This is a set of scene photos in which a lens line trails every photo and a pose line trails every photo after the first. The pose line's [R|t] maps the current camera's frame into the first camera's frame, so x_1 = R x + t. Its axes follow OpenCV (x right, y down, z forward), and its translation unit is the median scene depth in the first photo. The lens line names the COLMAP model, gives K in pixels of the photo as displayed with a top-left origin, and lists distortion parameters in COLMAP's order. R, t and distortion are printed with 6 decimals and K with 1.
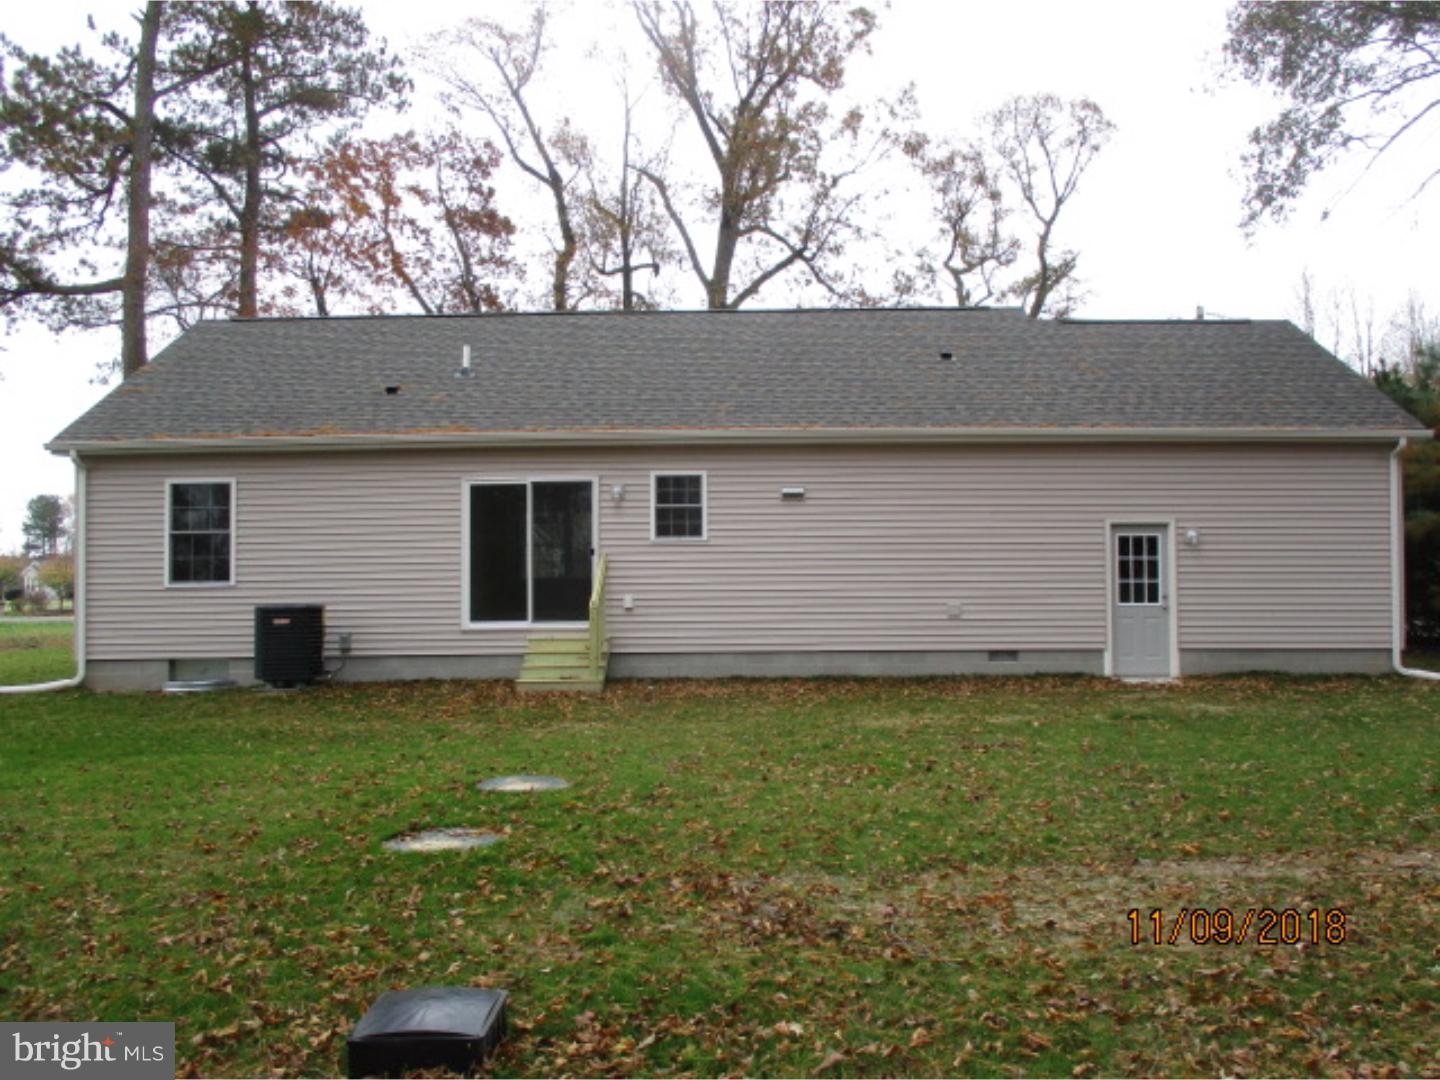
lens RADIAL K [[1122.3, 0, 679.6], [0, 1122.3, 486.5], [0, 0, 1]] dist [0.066118, 0.001101]
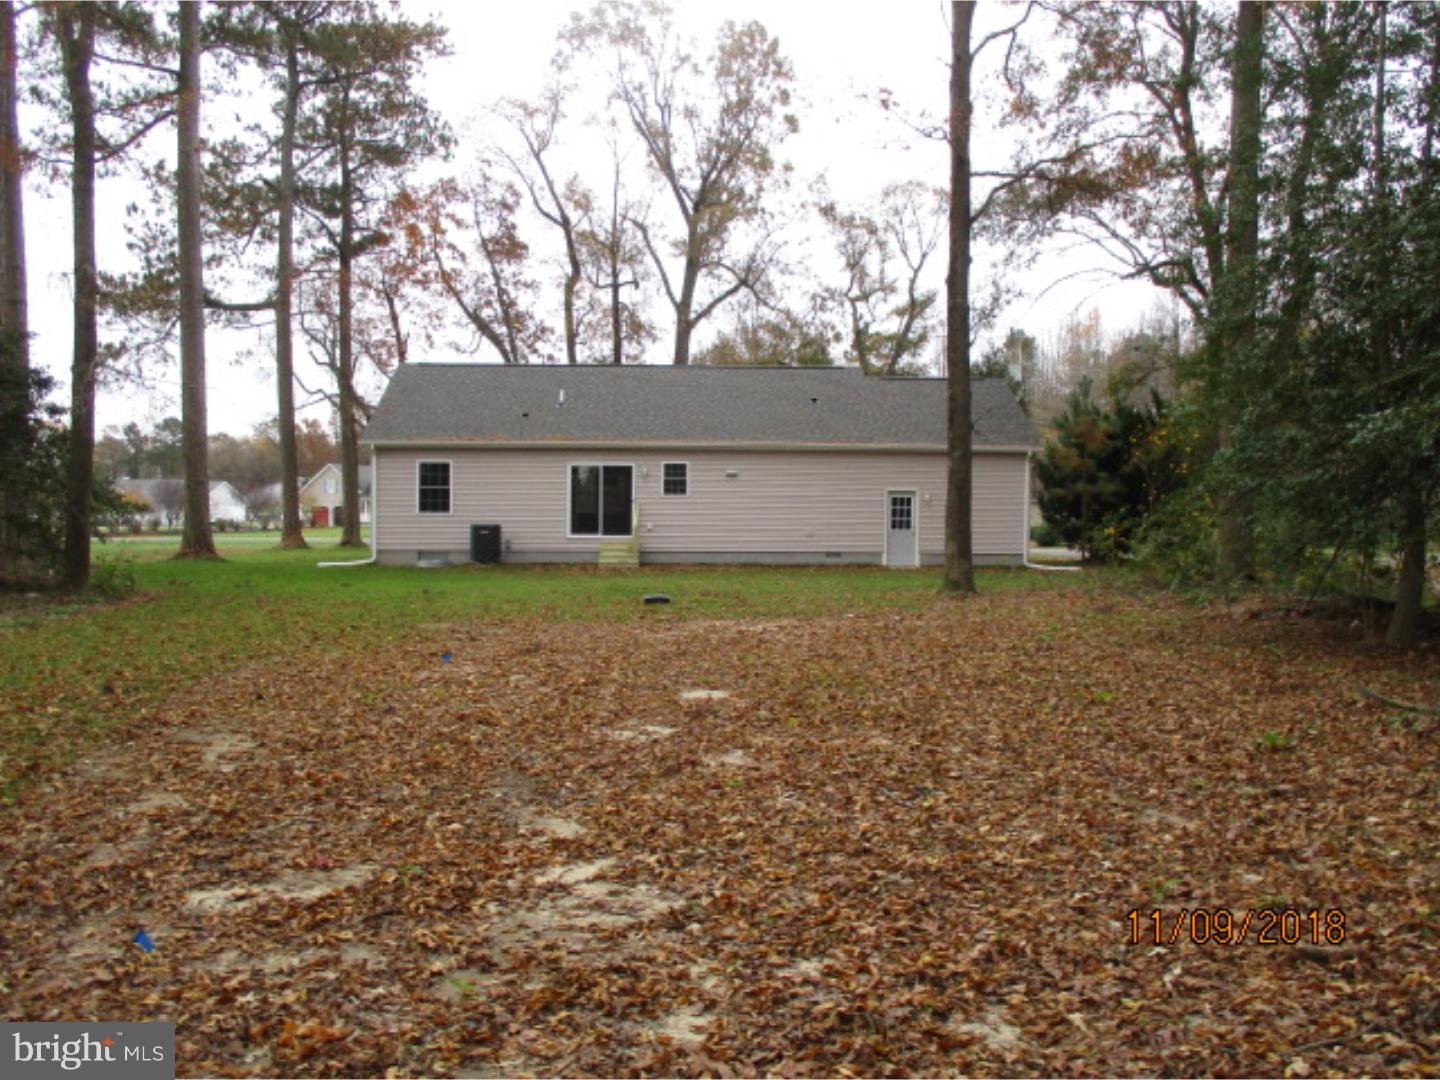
lens RADIAL K [[1122.3, 0, 679.6], [0, 1122.3, 486.5], [0, 0, 1]] dist [0.066118, 0.001101]
pose [[0.998562, 0.016926, 0.050868, -0.038763], [-0.019716, 0.998300, 0.054845, -0.032248], [-0.049853, -0.055769, 0.997198, -0.408515]]
